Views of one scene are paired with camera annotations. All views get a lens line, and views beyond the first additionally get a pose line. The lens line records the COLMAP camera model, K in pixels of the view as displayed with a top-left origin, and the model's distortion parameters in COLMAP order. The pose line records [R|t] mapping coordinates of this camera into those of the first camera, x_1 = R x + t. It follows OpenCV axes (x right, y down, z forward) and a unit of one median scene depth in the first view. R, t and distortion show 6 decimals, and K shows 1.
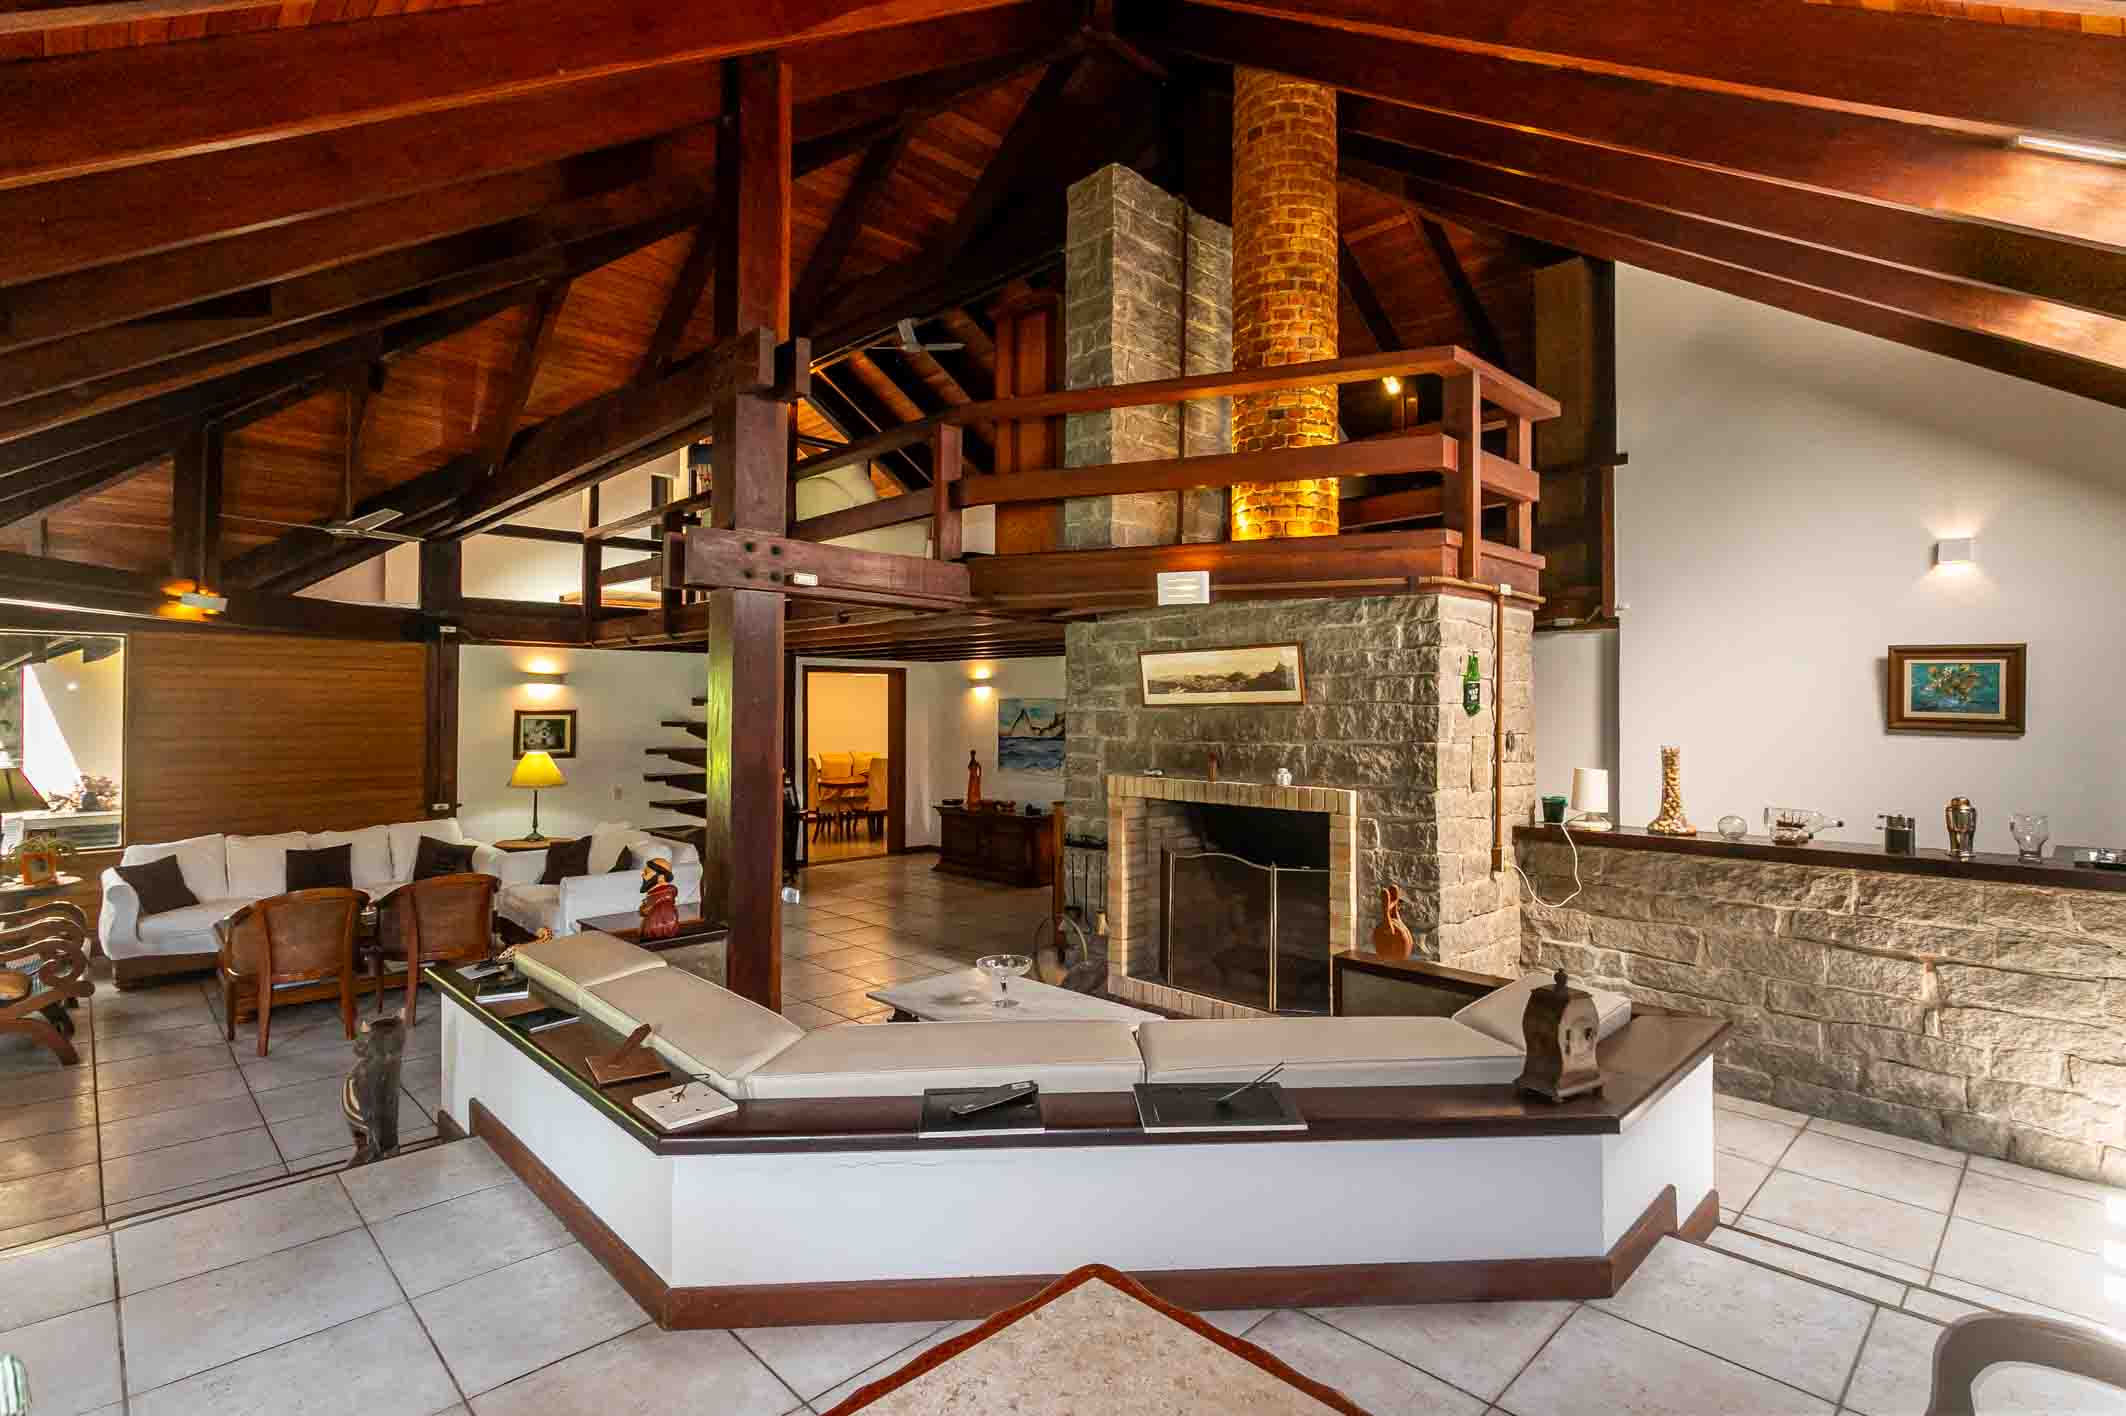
lens RADIAL K [[1016.3, 0, 1056.8], [0, 1016.3, 700.2], [0, 0, 1]] dist [-0.003347, 0.003774]
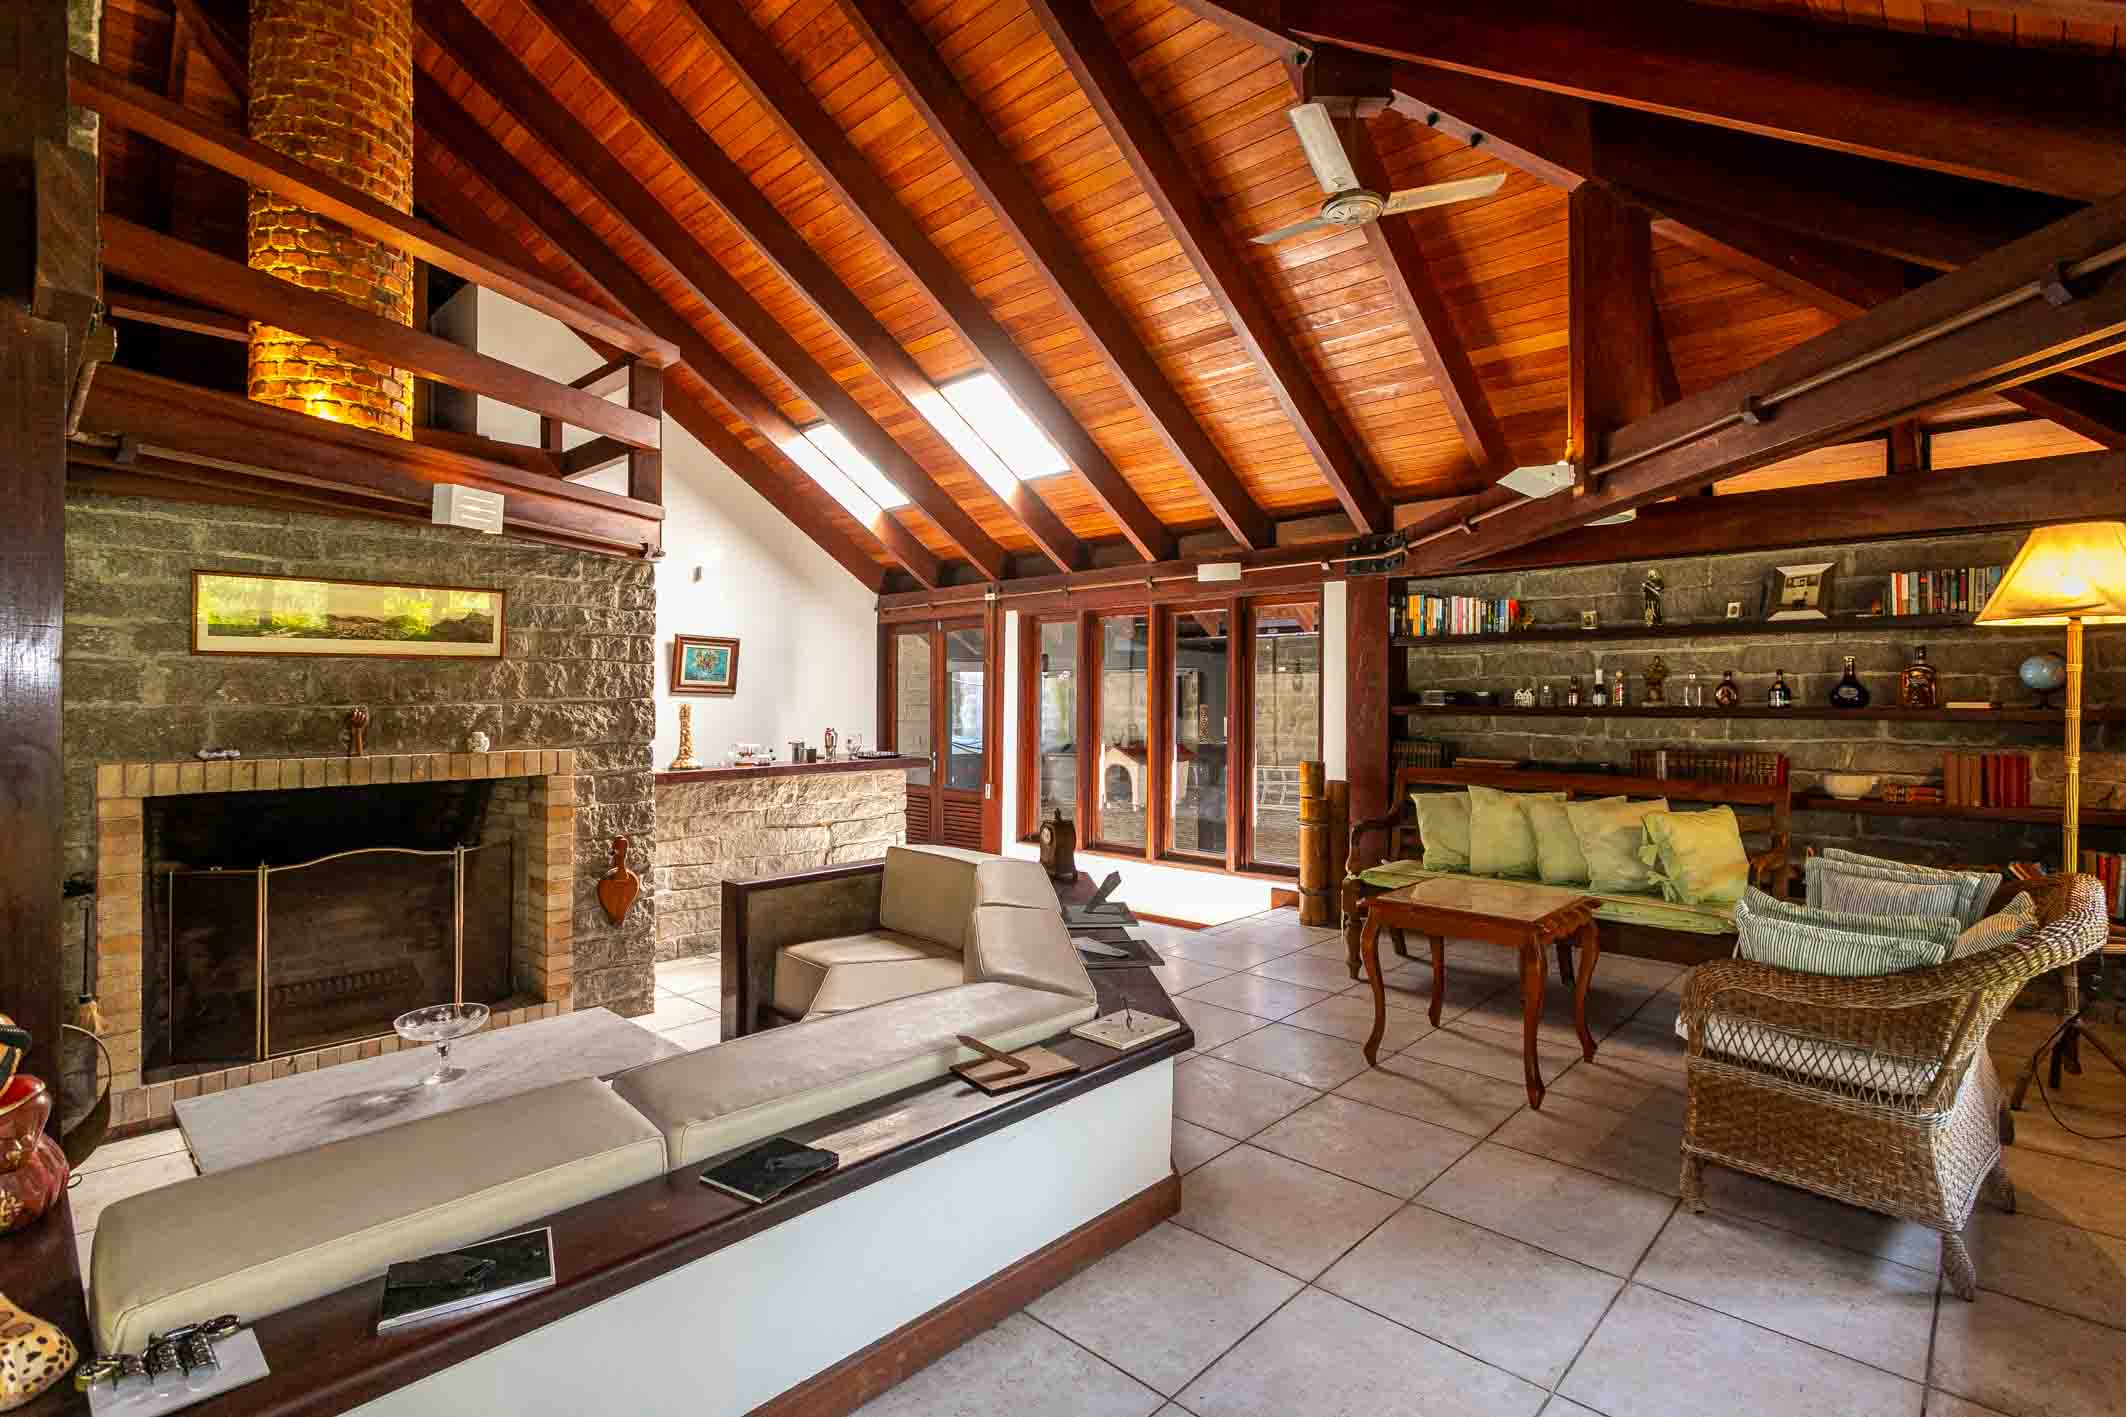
lens RADIAL K [[1016.3, 0, 1066.1], [0, 1016.3, 699.4], [0, 0, 1]] dist [-0.003347, 0.003774]
pose [[-0.044868, -0.002633, 0.998989, -0.690407], [-0.009060, 0.999956, 0.002228, 0.033766], [-0.998952, -0.008951, -0.044890, 0.554218]]
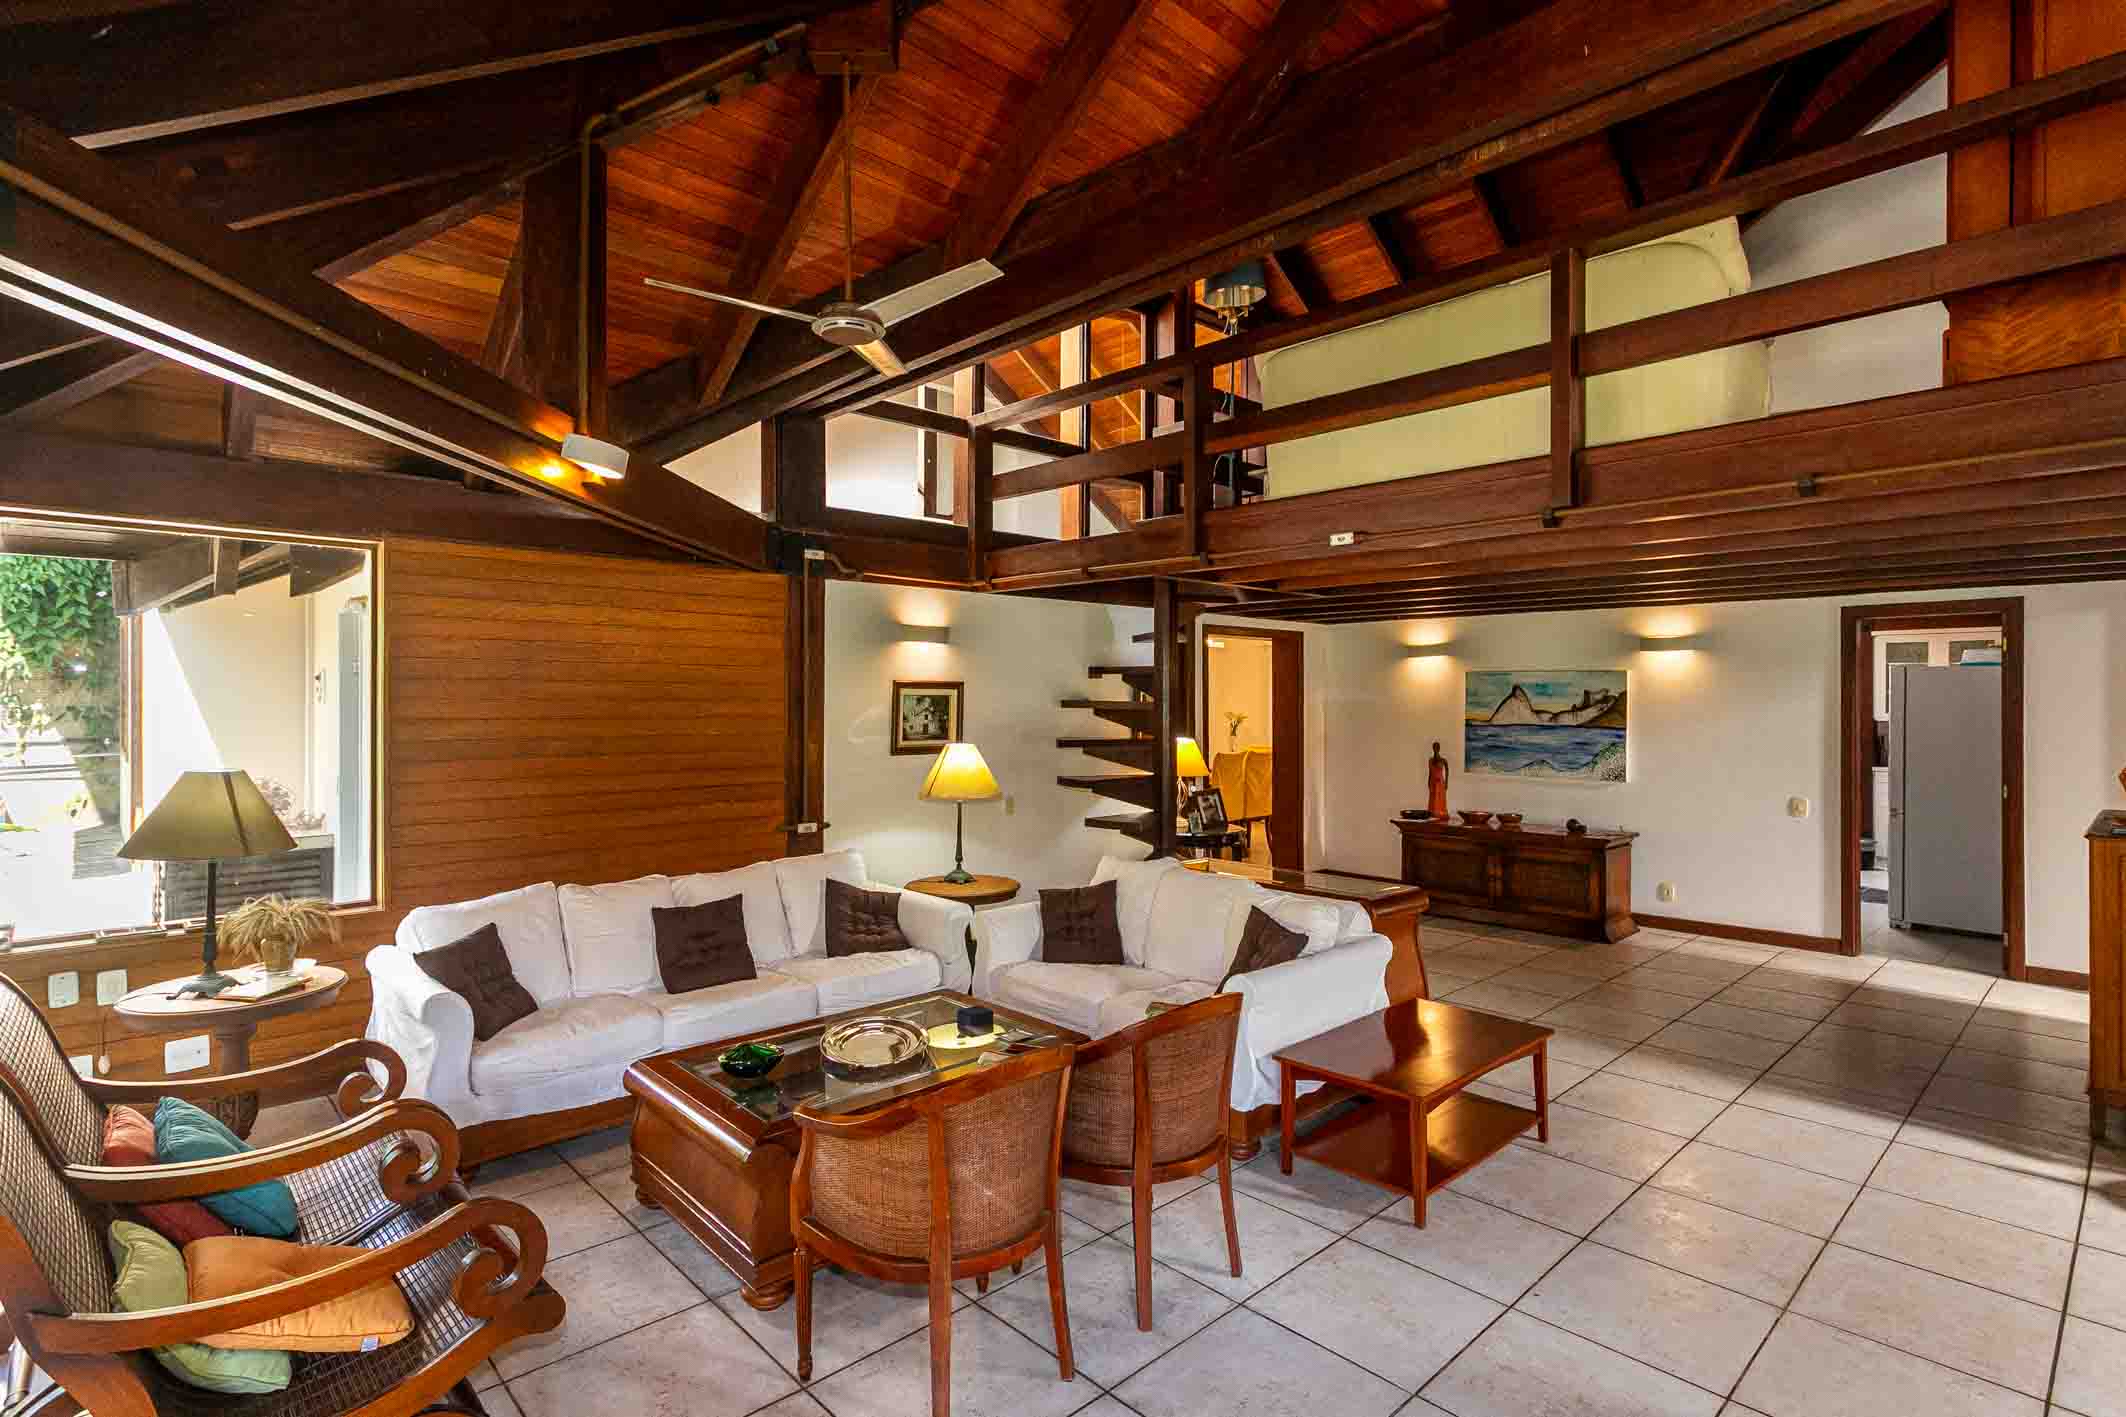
lens RADIAL K [[1016.3, 0, 1054.8], [0, 1016.3, 707.9], [0, 0, 1]] dist [-0.003347, 0.003774]
pose [[0.999987, 0.001051, -0.004976, -0.453543], [-0.000988, 0.999920, 0.012600, 0.020314], [0.004989, -0.012595, 0.999908, 0.358958]]
